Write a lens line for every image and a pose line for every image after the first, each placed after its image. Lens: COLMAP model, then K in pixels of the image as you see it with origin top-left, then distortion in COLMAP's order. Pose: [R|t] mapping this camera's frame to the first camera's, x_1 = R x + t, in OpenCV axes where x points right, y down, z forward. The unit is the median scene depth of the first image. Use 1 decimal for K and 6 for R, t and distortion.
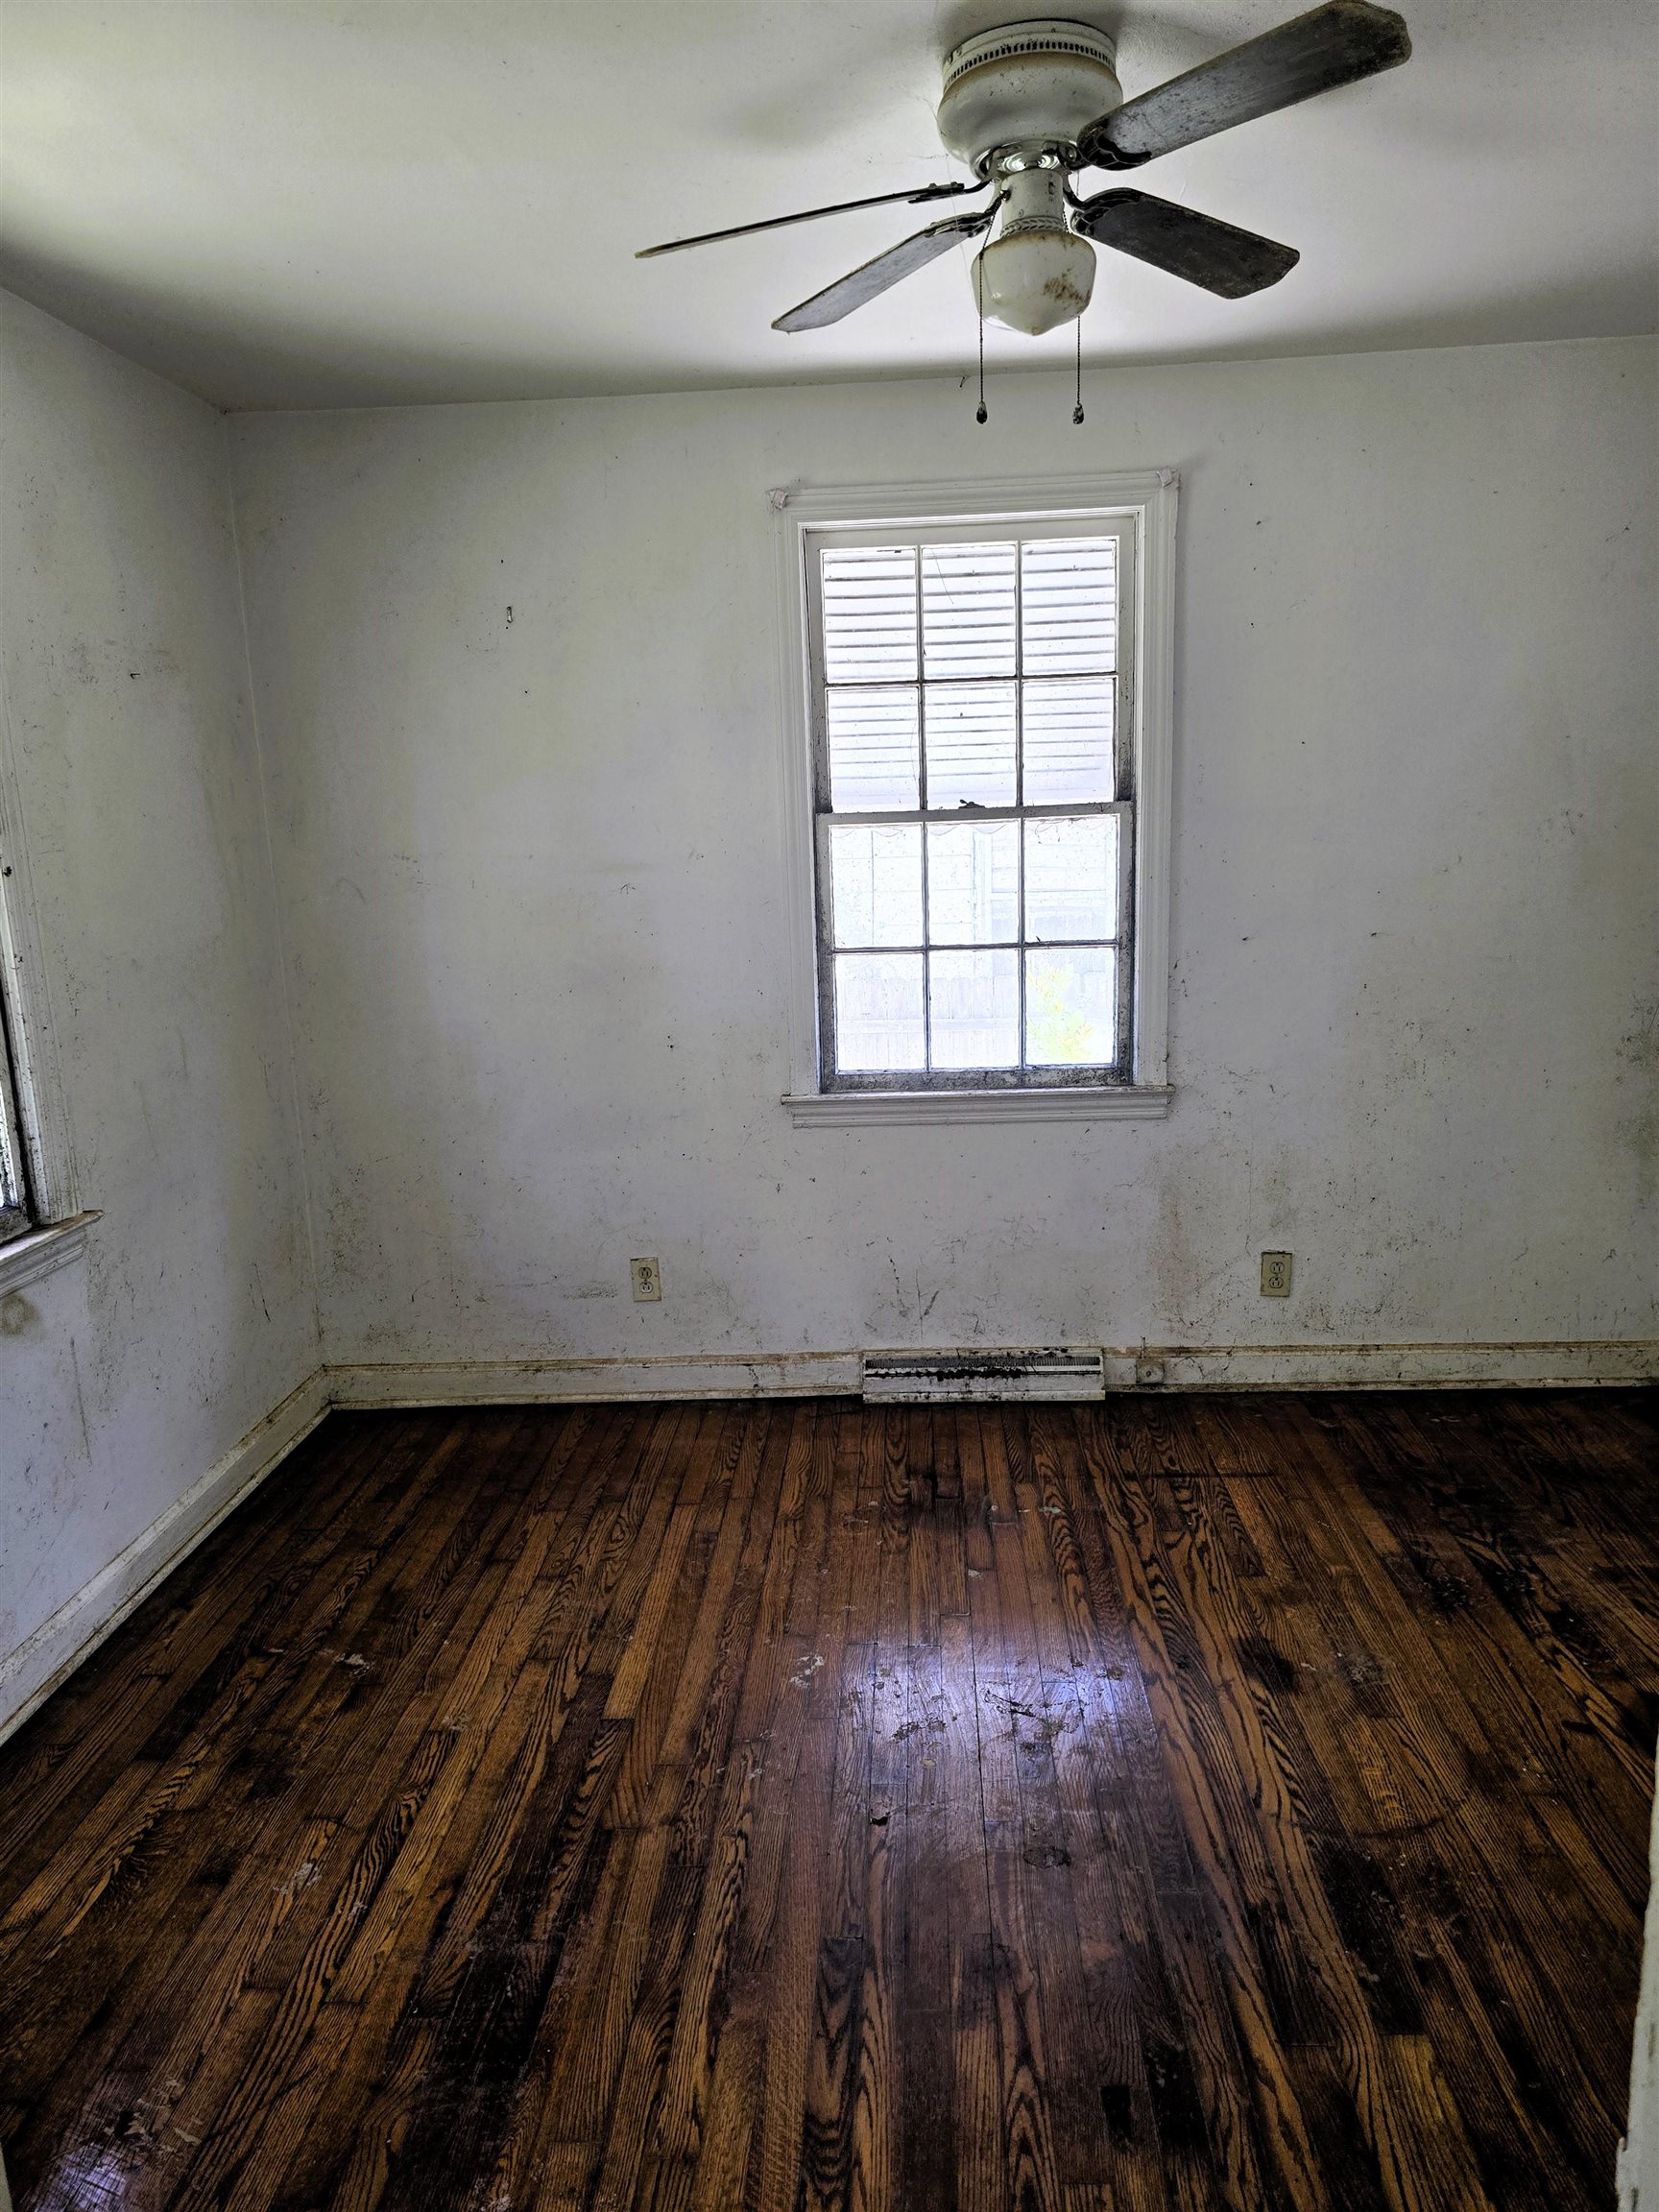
lens RADIAL K [[1487.6, 0, 838.5], [0, 1487.6, 1084.9], [0, 0, 1]] dist [0.078555, -0.068810]
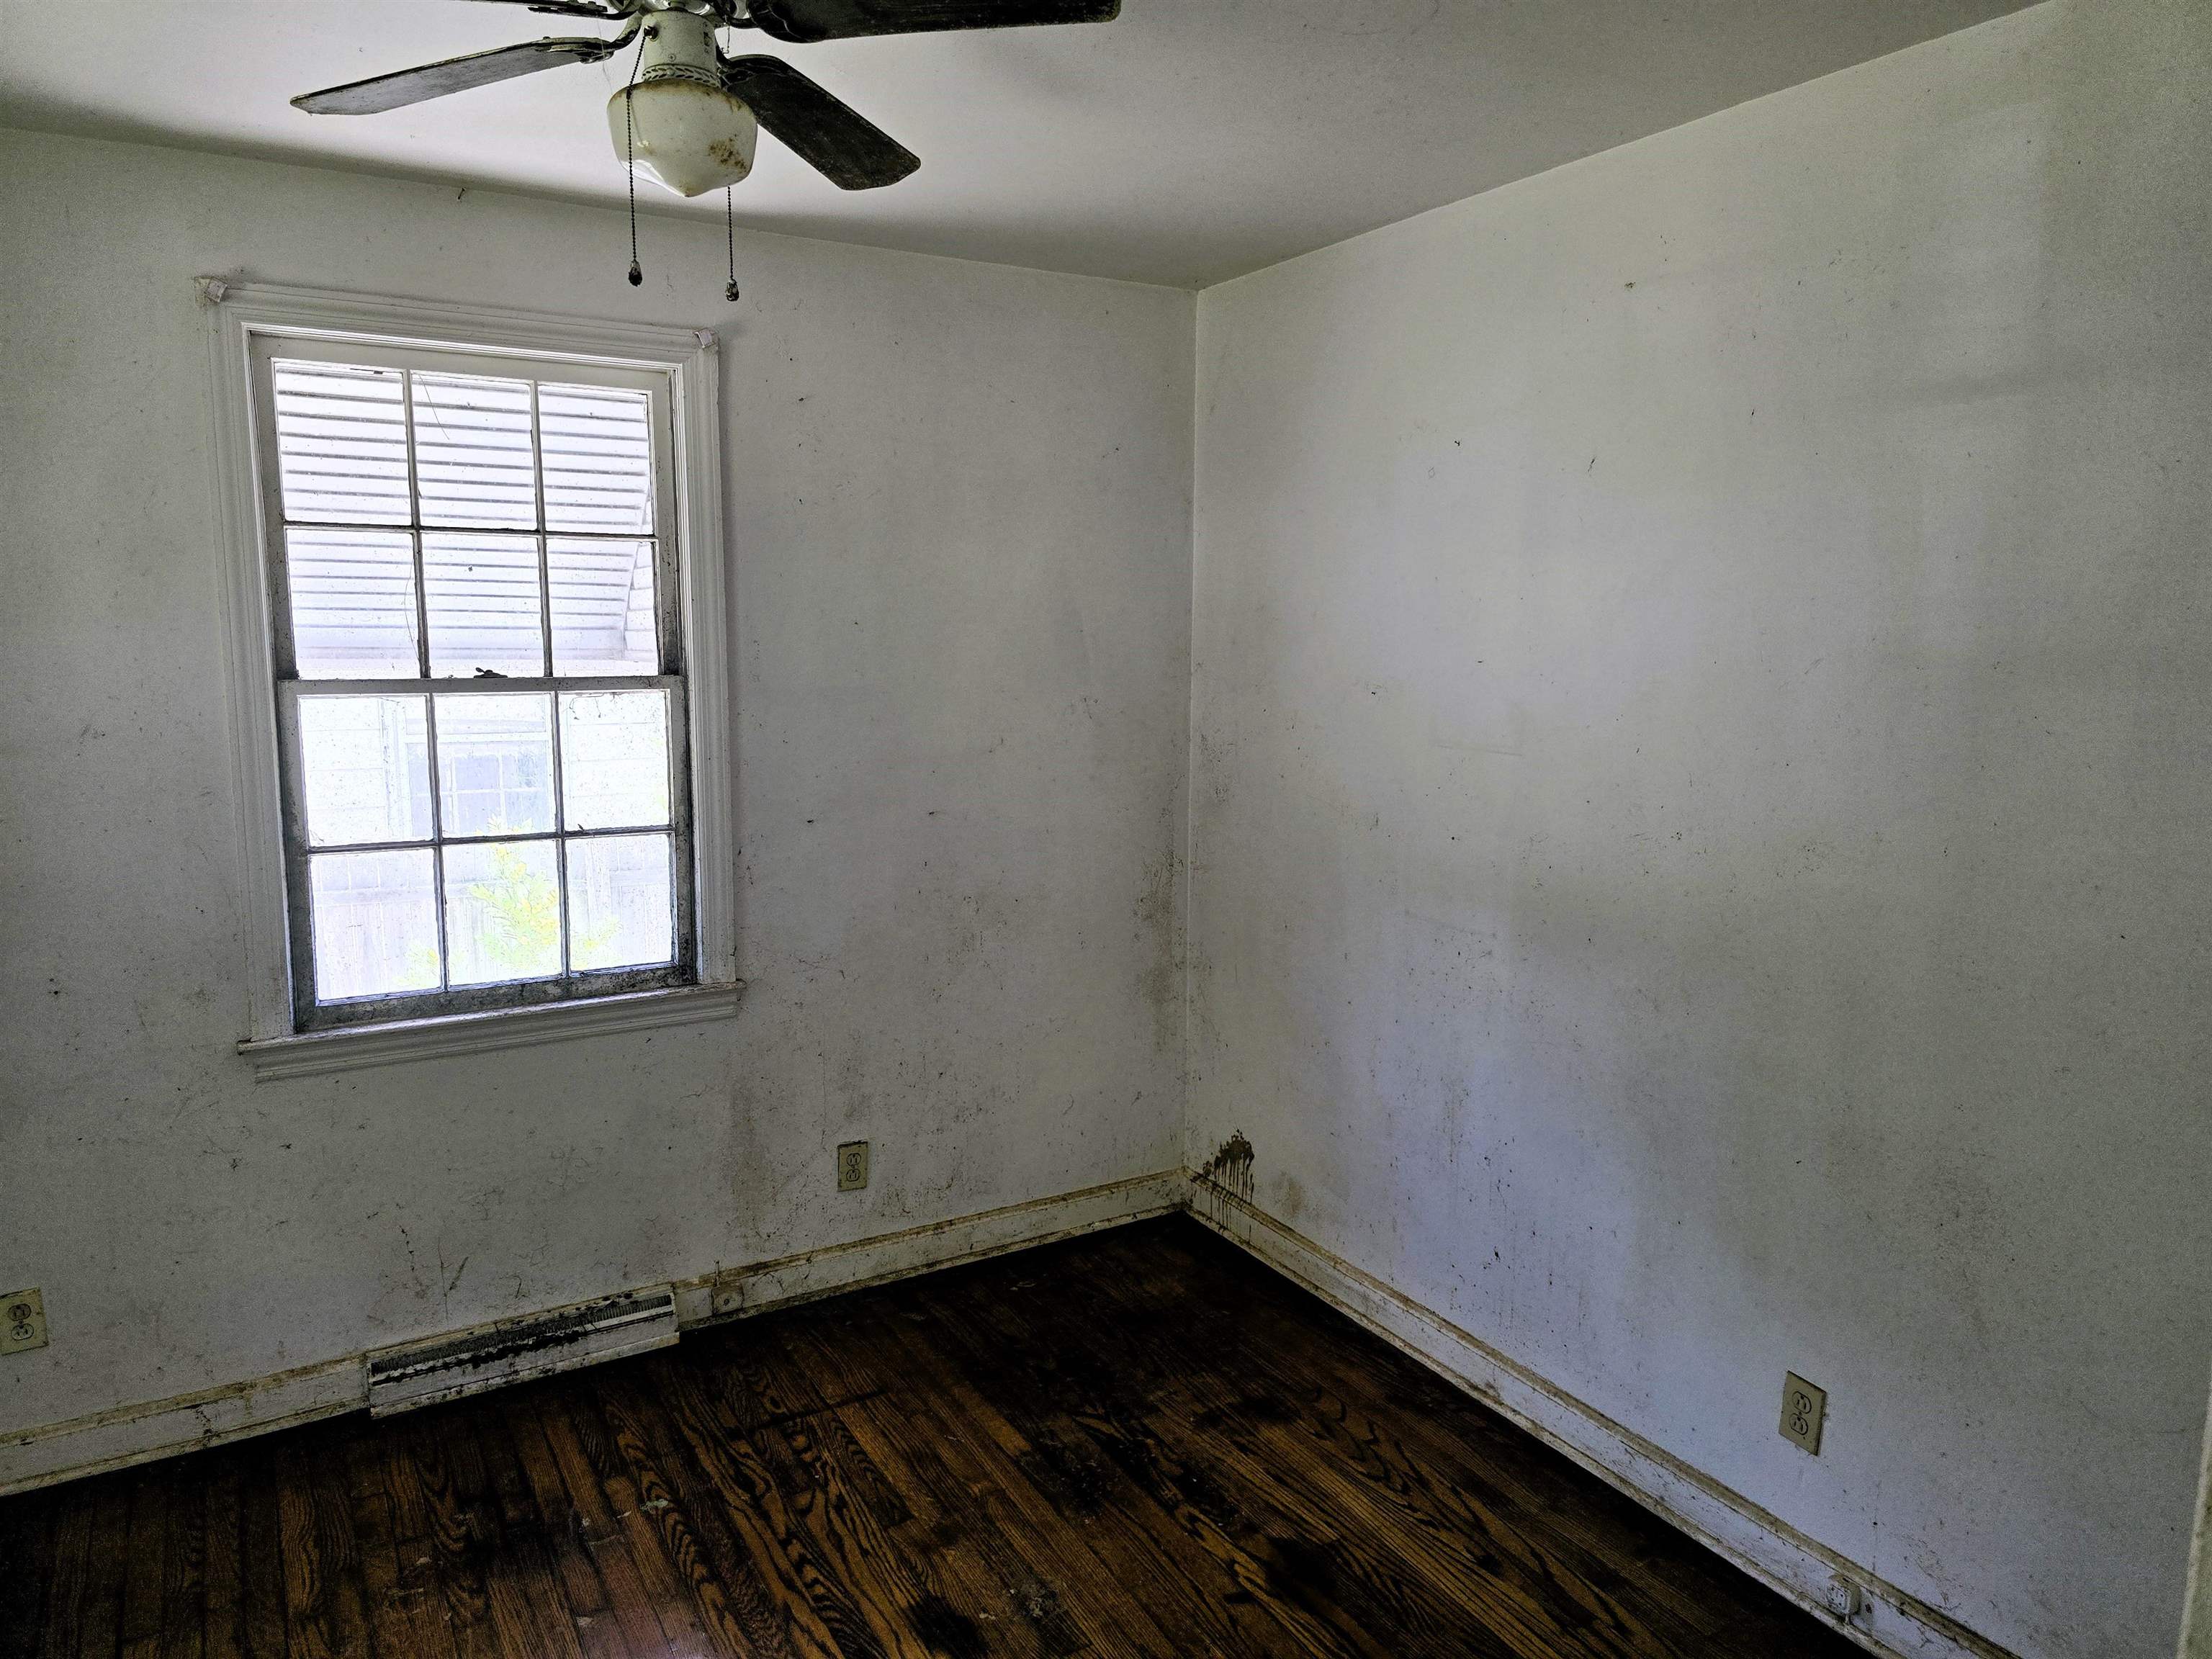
lens RADIAL K [[1487.6, 0, 1116.8], [0, 1487.6, 811.1], [0, 0, 1]] dist [0.078555, -0.068810]
pose [[0.835557, -0.034234, 0.548335, -0.087255], [0.067105, 0.996943, -0.040014, -0.052197], [-0.545289, 0.070231, 0.835301, 0.093425]]
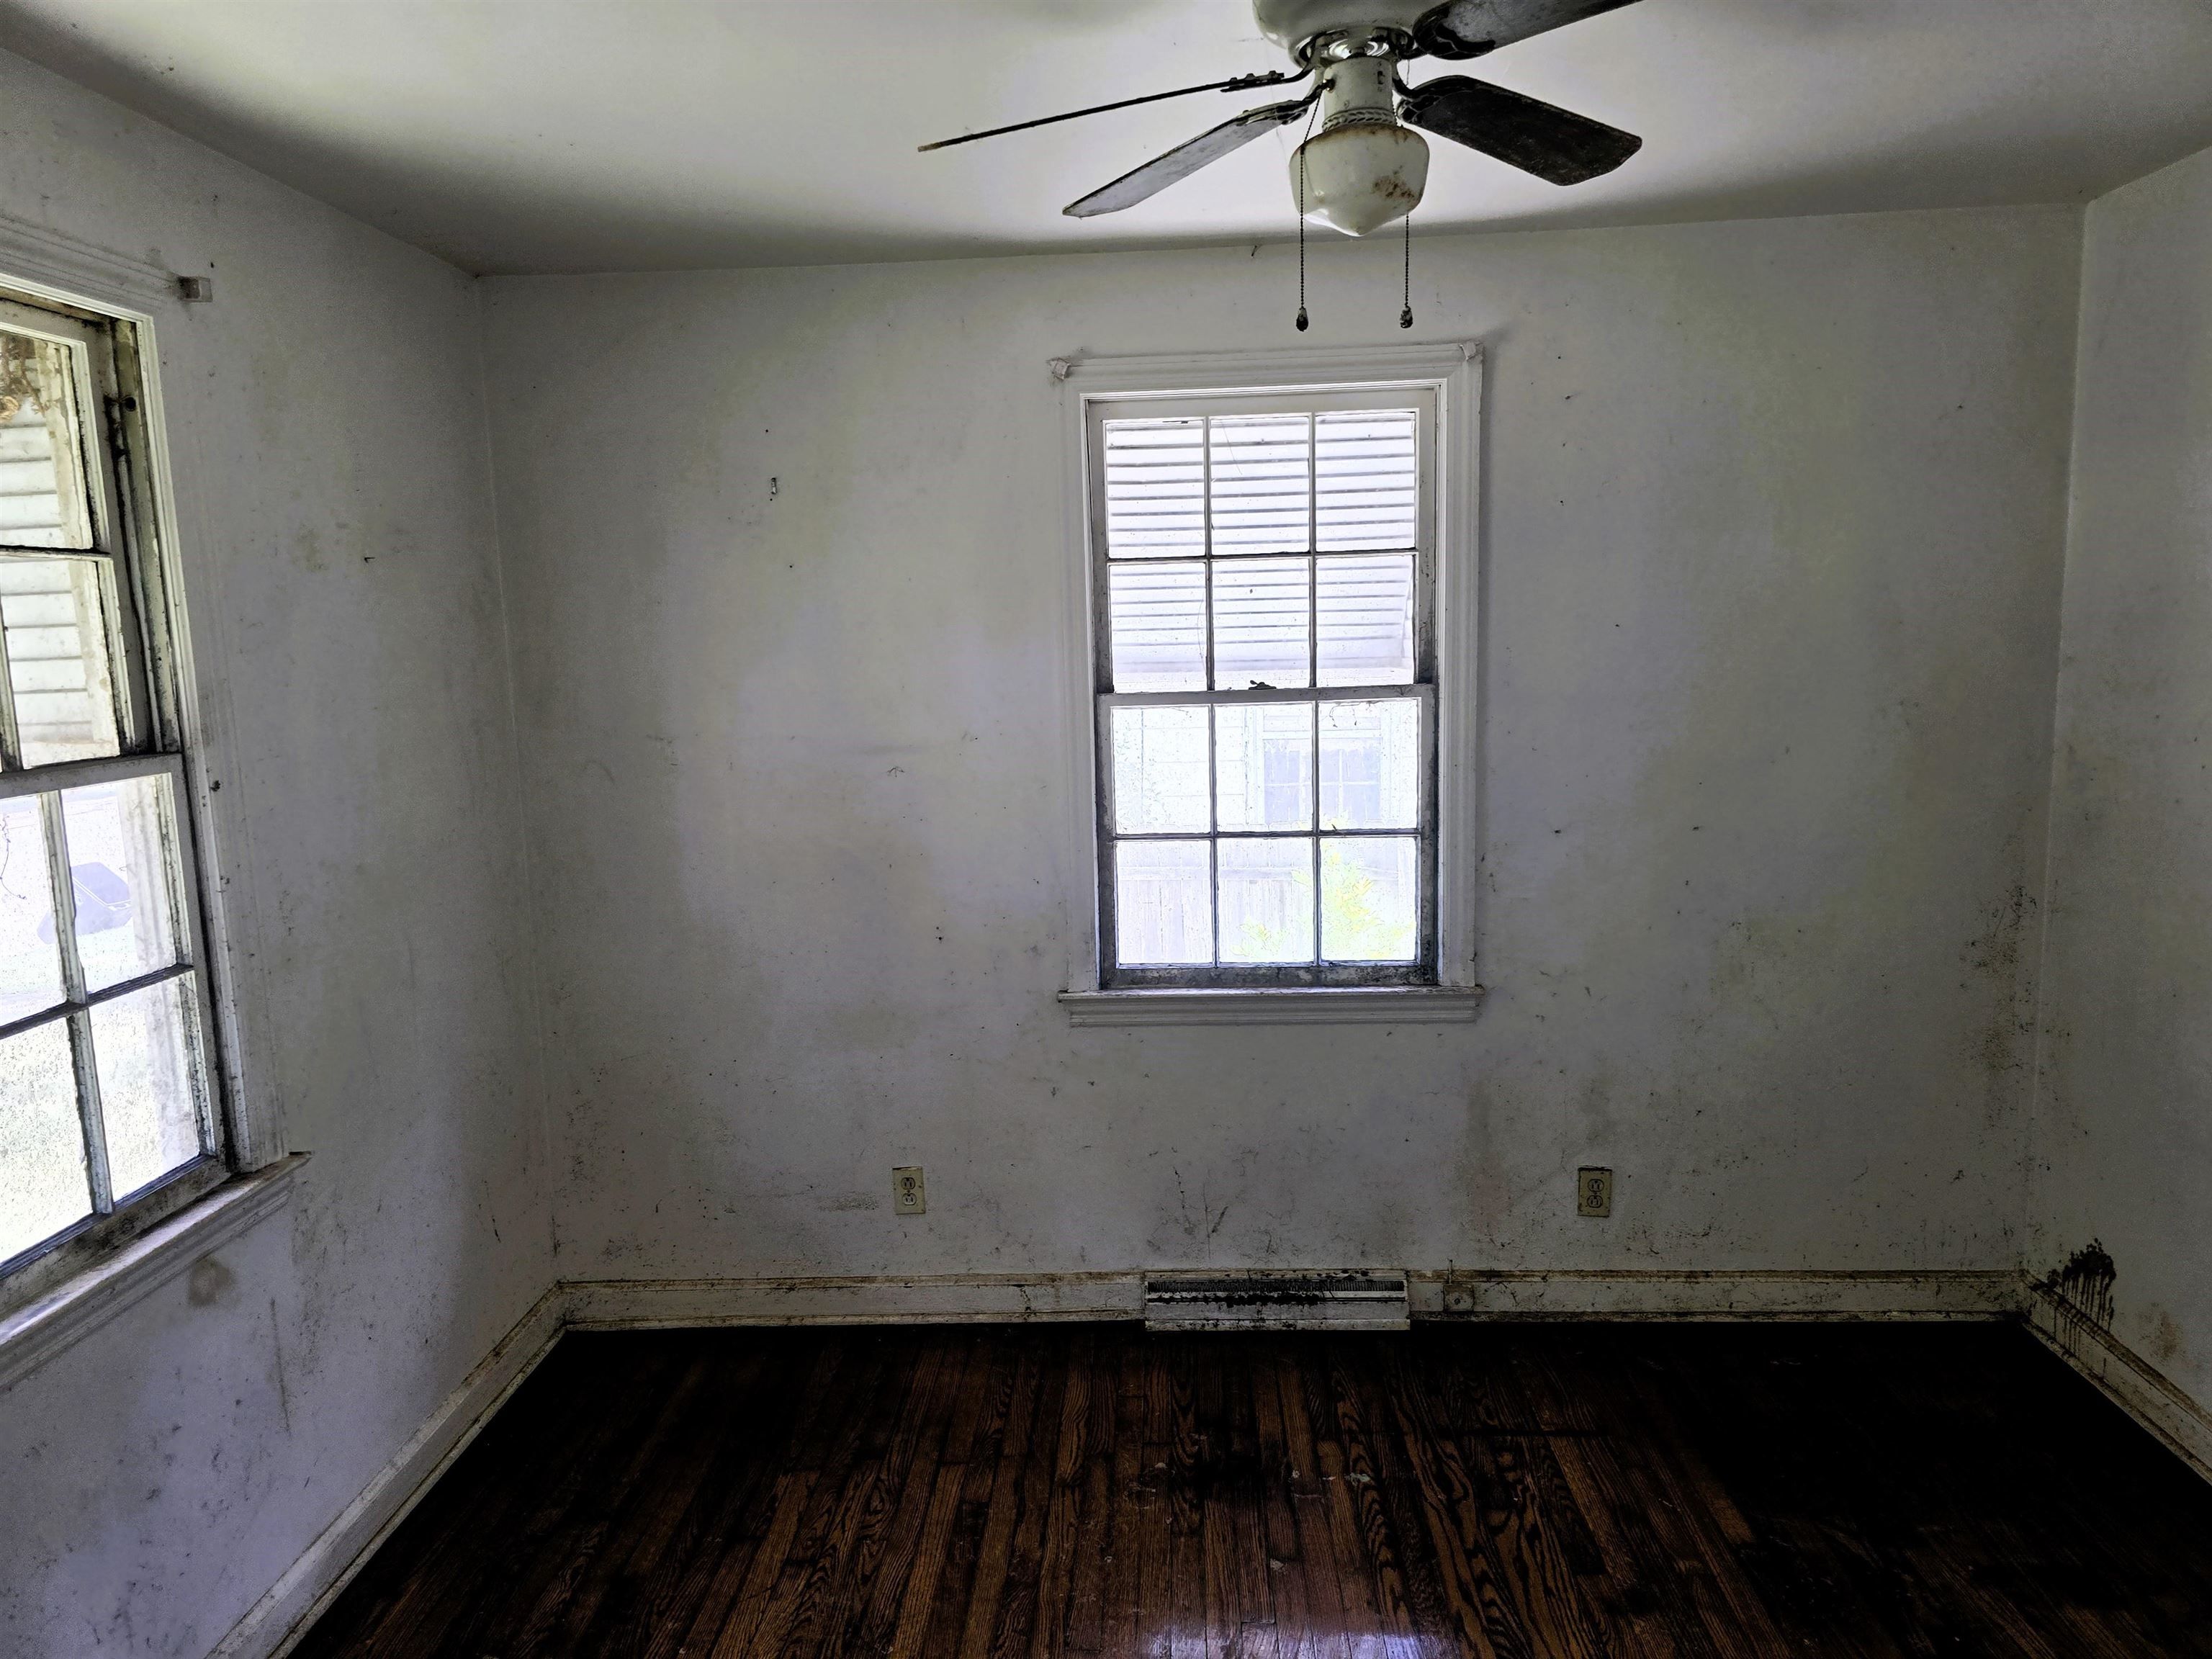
lens RADIAL K [[1487.6, 0, 1099.7], [0, 1487.6, 817.4], [0, 0, 1]] dist [0.078555, -0.068810]
pose [[0.999991, 0.003979, 0.001371, -0.014542], [-0.003908, 0.998808, -0.048649, -0.059388], [-0.001563, 0.048643, 0.998815, 0.068109]]
